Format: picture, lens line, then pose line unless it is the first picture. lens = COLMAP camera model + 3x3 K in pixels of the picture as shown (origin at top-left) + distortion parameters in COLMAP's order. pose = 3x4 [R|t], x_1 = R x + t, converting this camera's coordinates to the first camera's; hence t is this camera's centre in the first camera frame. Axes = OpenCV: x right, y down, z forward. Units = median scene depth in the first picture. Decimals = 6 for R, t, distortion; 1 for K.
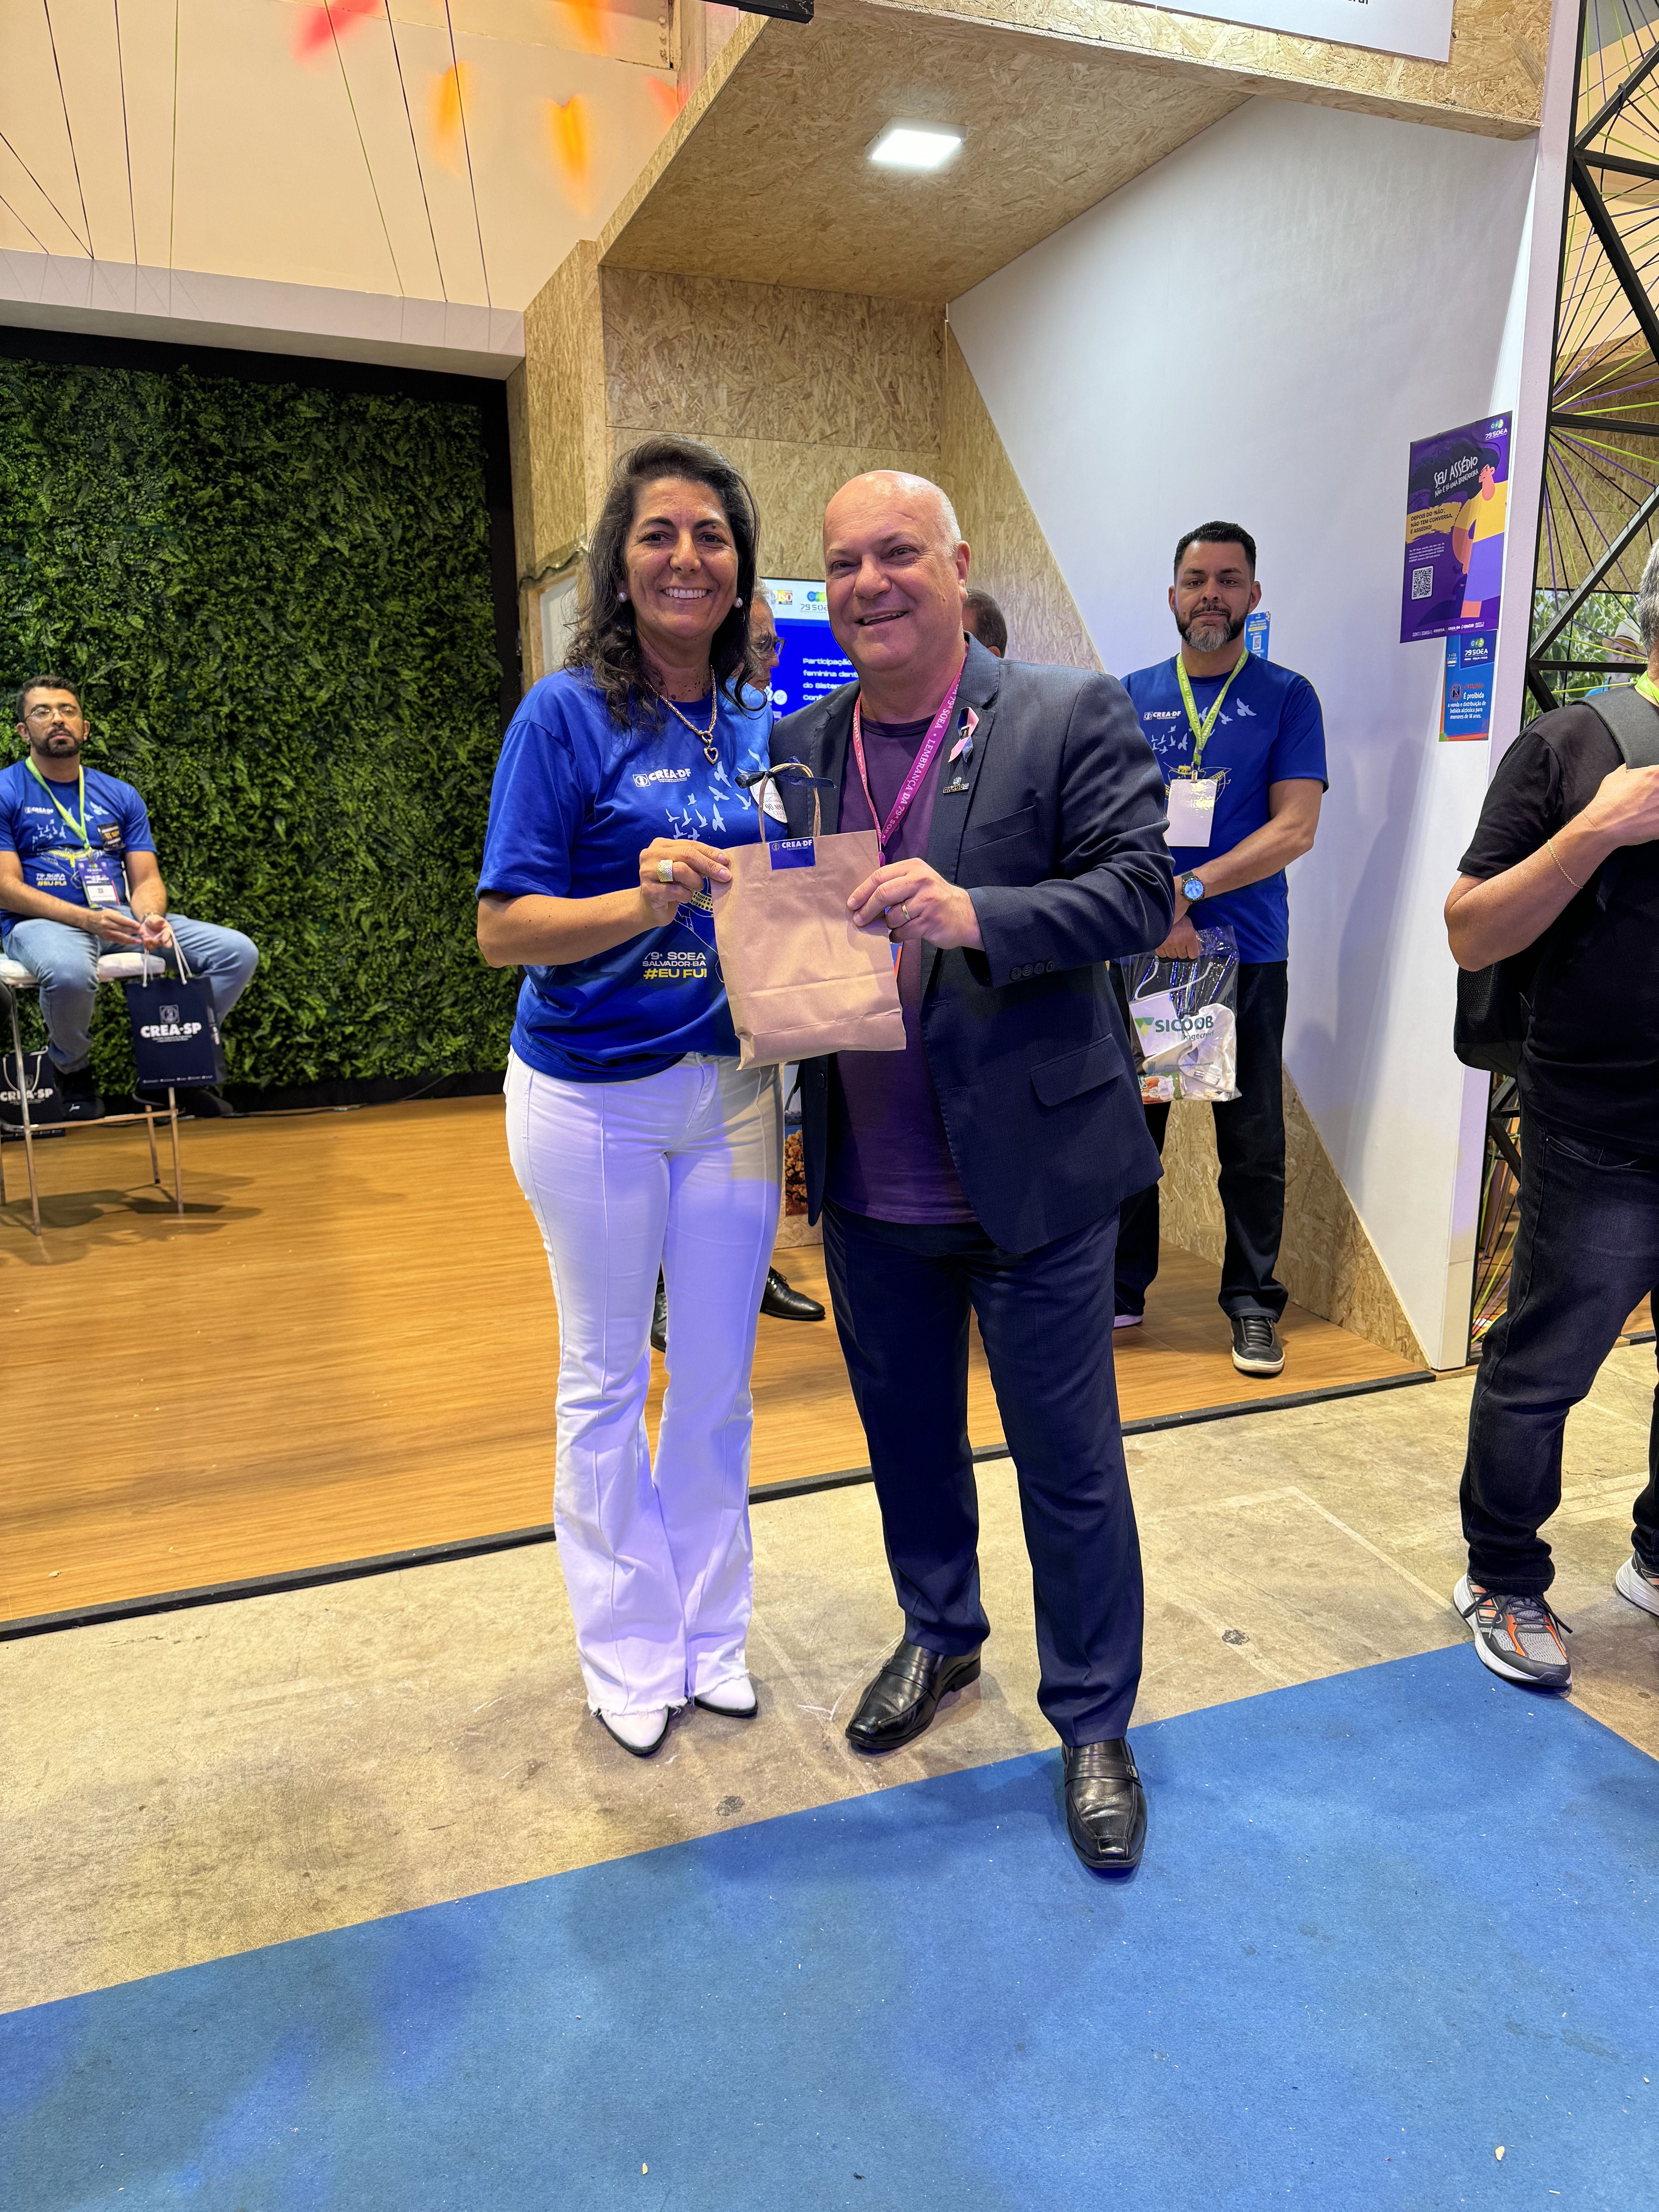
lens RADIAL K [[1567.7, 0, 829.5], [0, 1567.7, 1106.0], [0, 0, 1]] dist [0.009771, -0.013301]
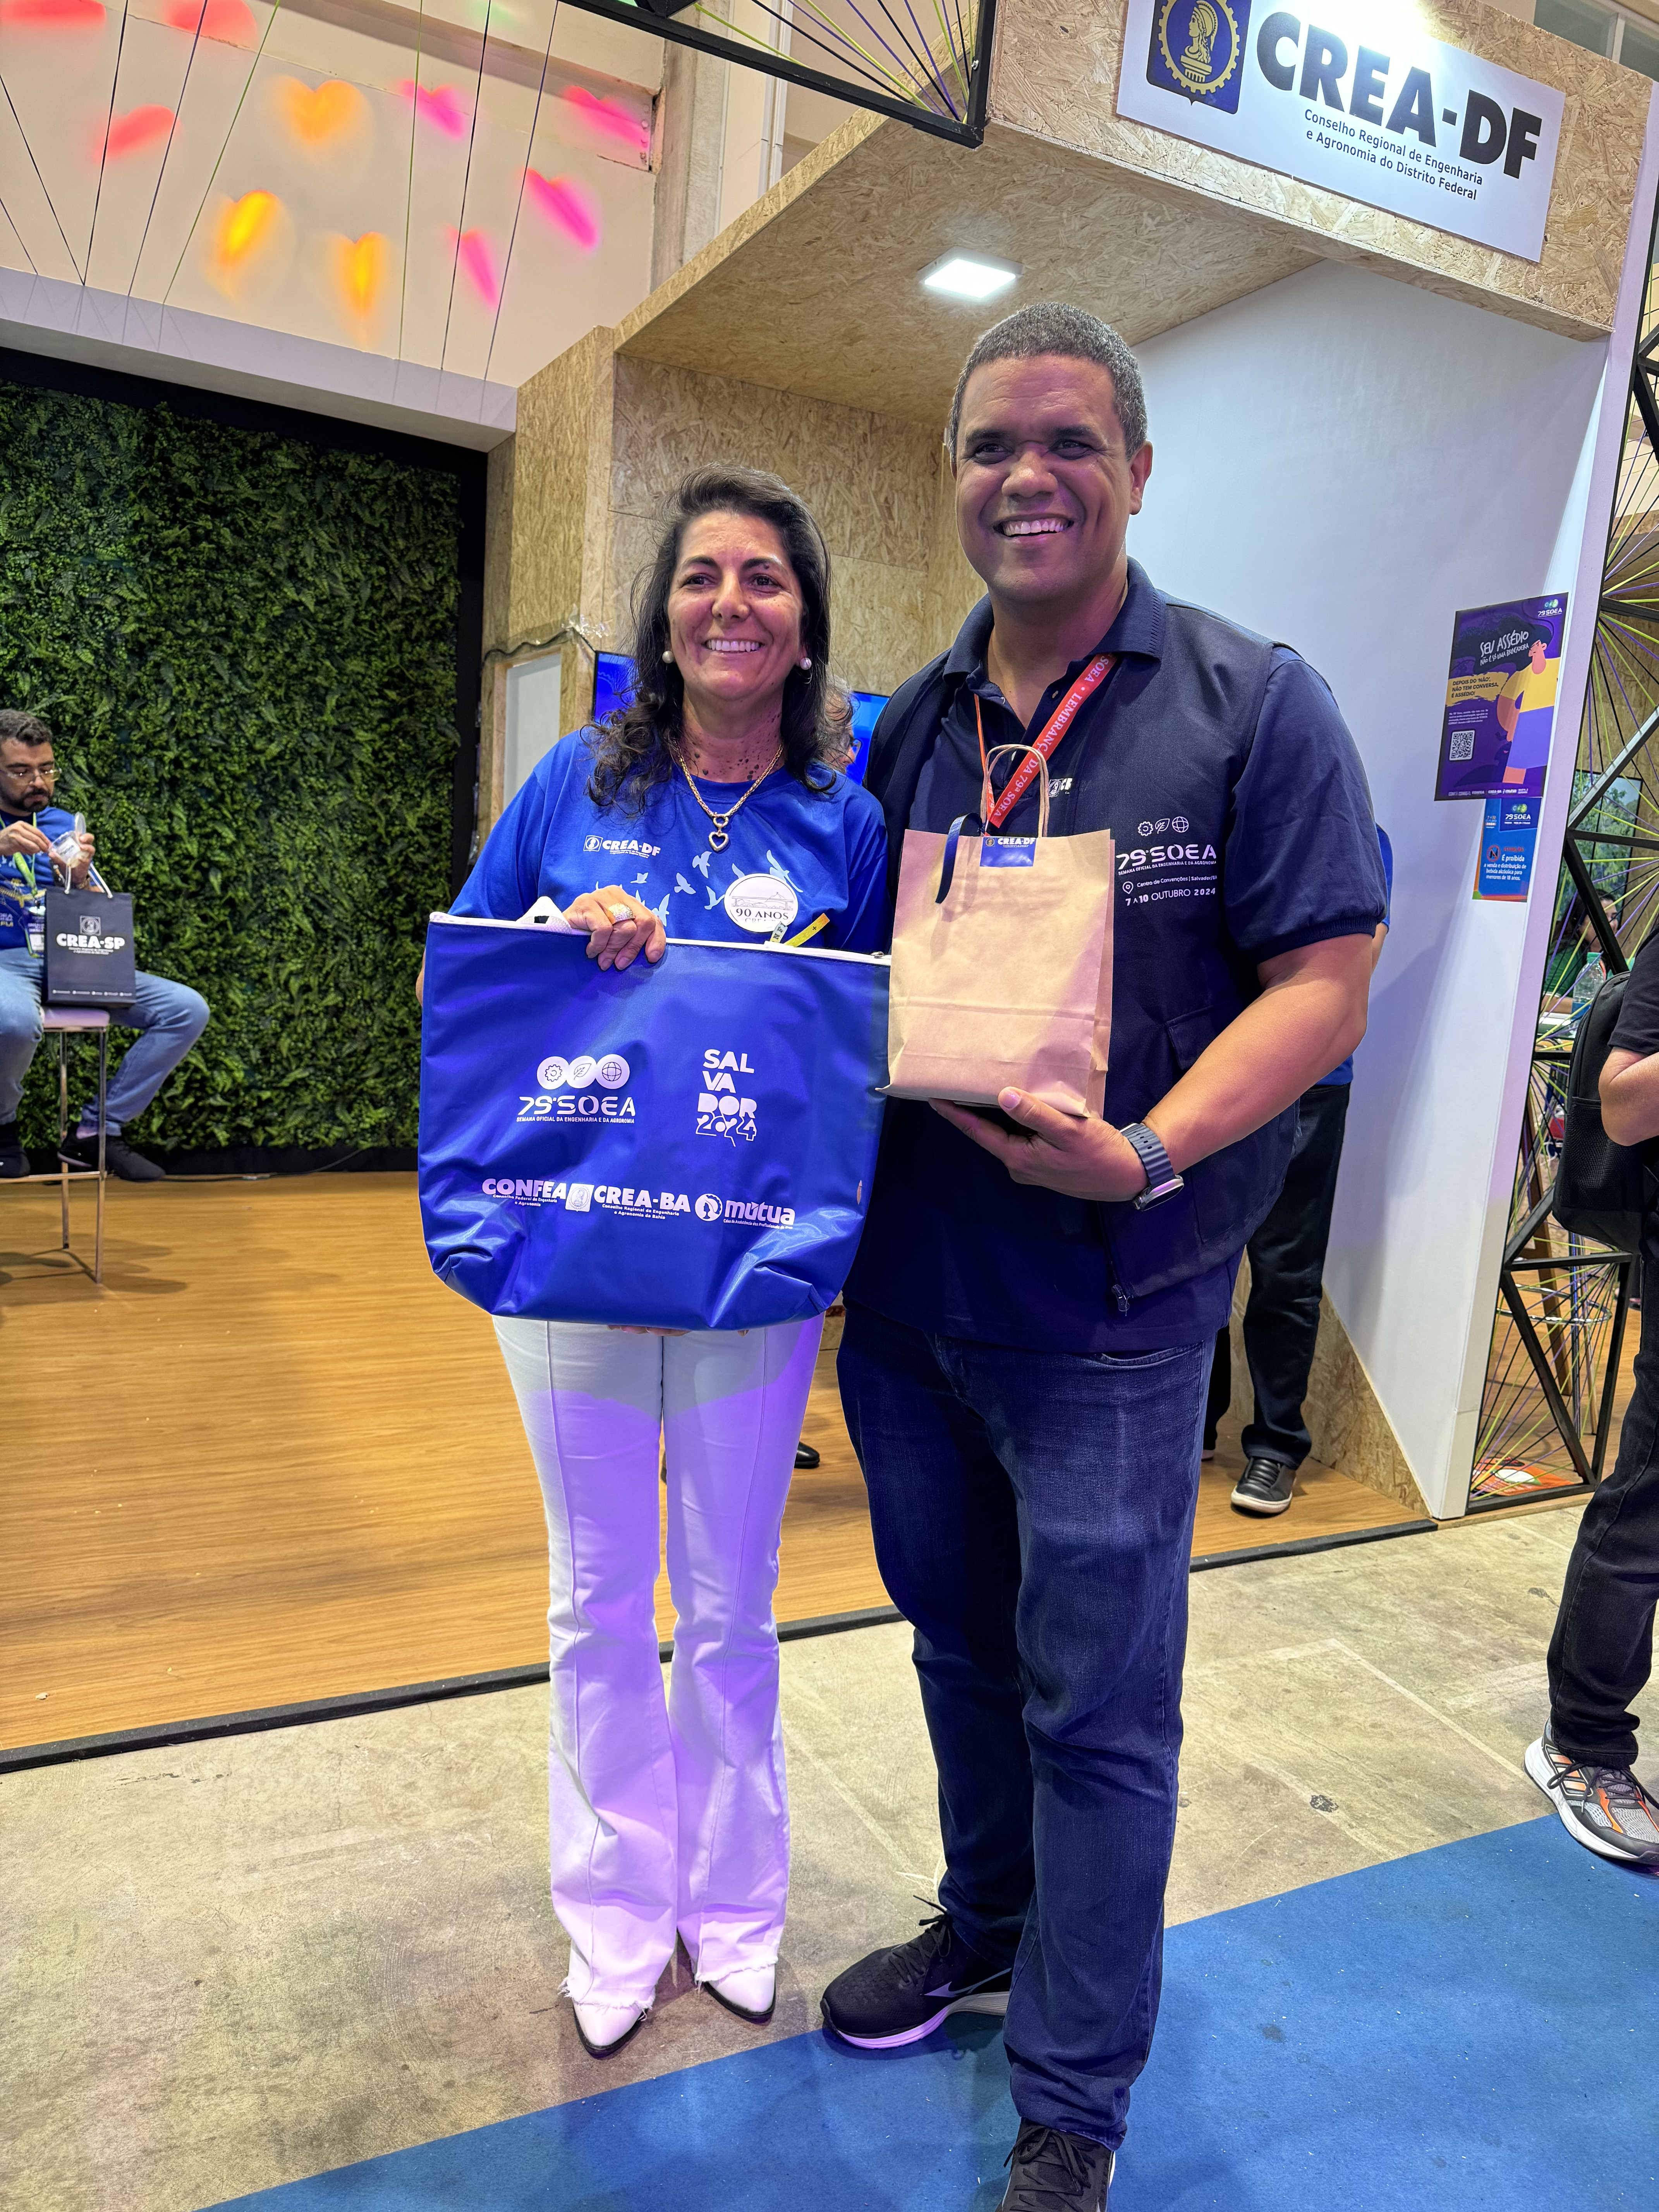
lens RADIAL K [[1569.5, 0, 816.2], [0, 1569.5, 1104.8], [0, 0, 1]] dist [0.005267, -0.007969]
pose [[0.992748, 0.068099, 0.099068, -0.076693], [-0.062166, 0.996151, -0.061799, -0.005039], [-0.102895, 0.055192, 0.993160, 0.019952]]
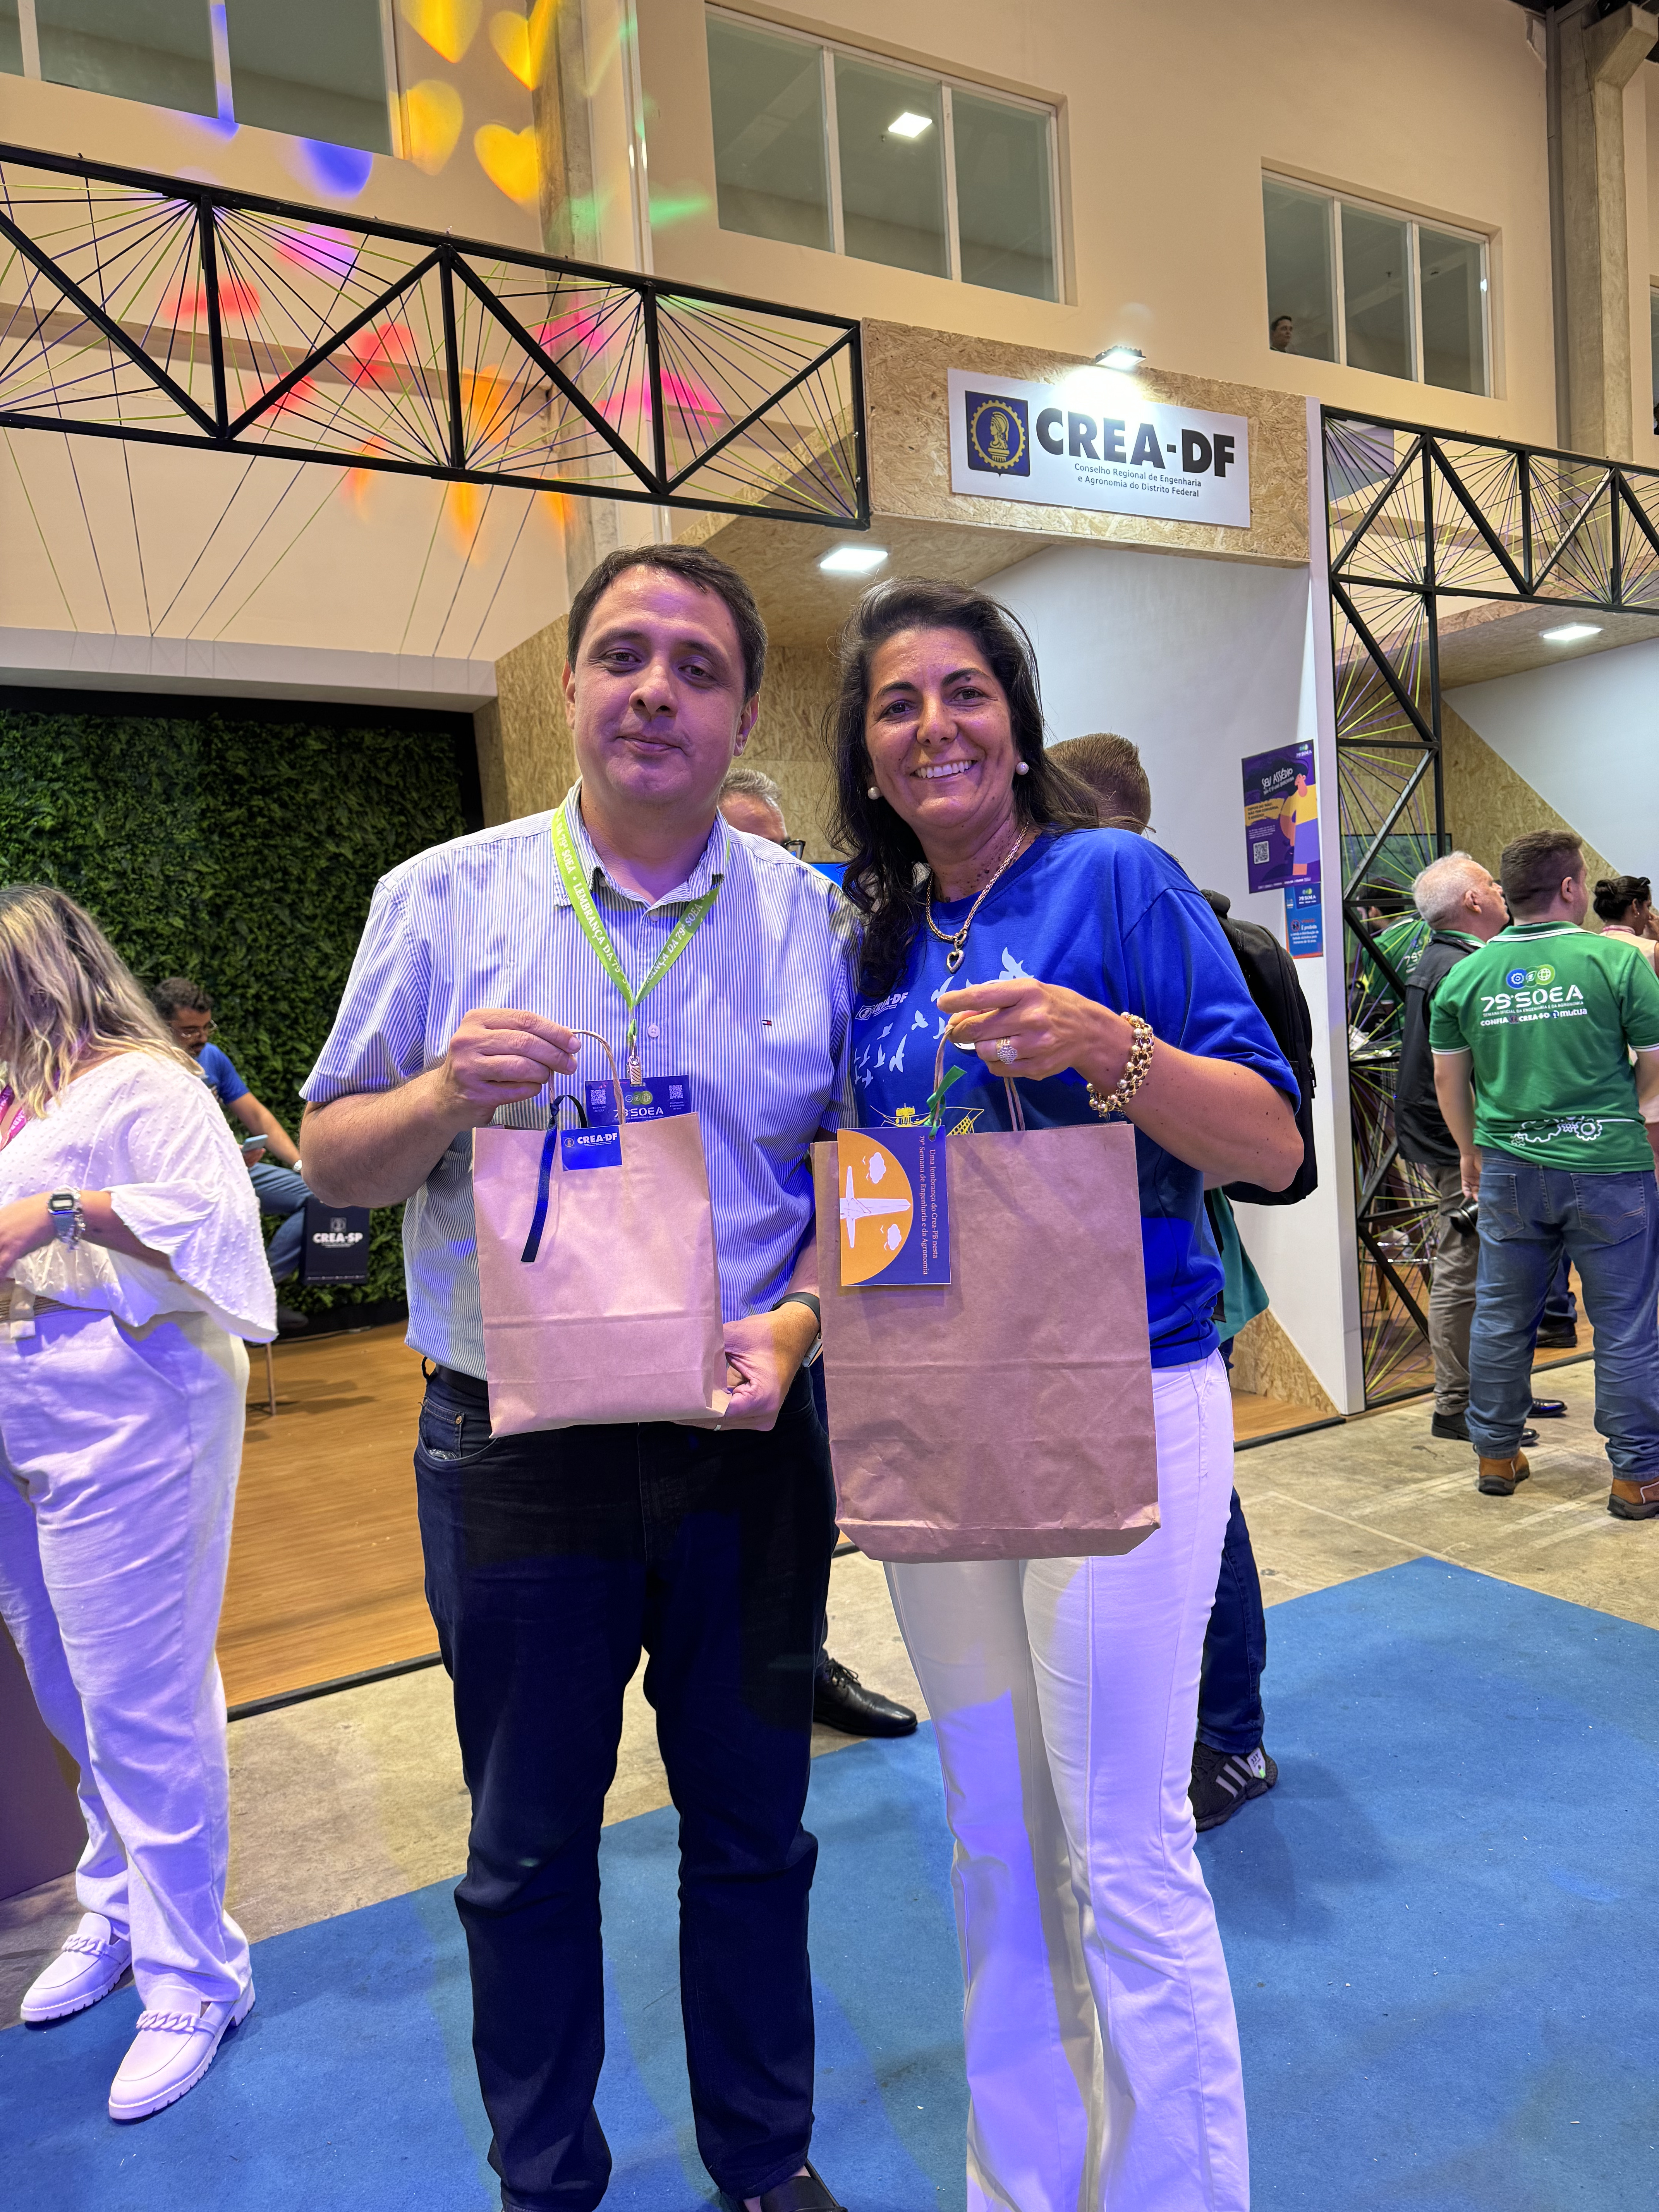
lens RADIAL K [[1542.4, 0, 817.3], [0, 1542.4, 1106.9], [0, 0, 1]] dist [0.175447, -0.416160]
pose [[0.988615, -0.070411, 0.132976, -0.135578], [0.089356, 0.985775, -0.142352, 0.036726], [-0.121062, 0.152613, 0.980843, -0.185696]]
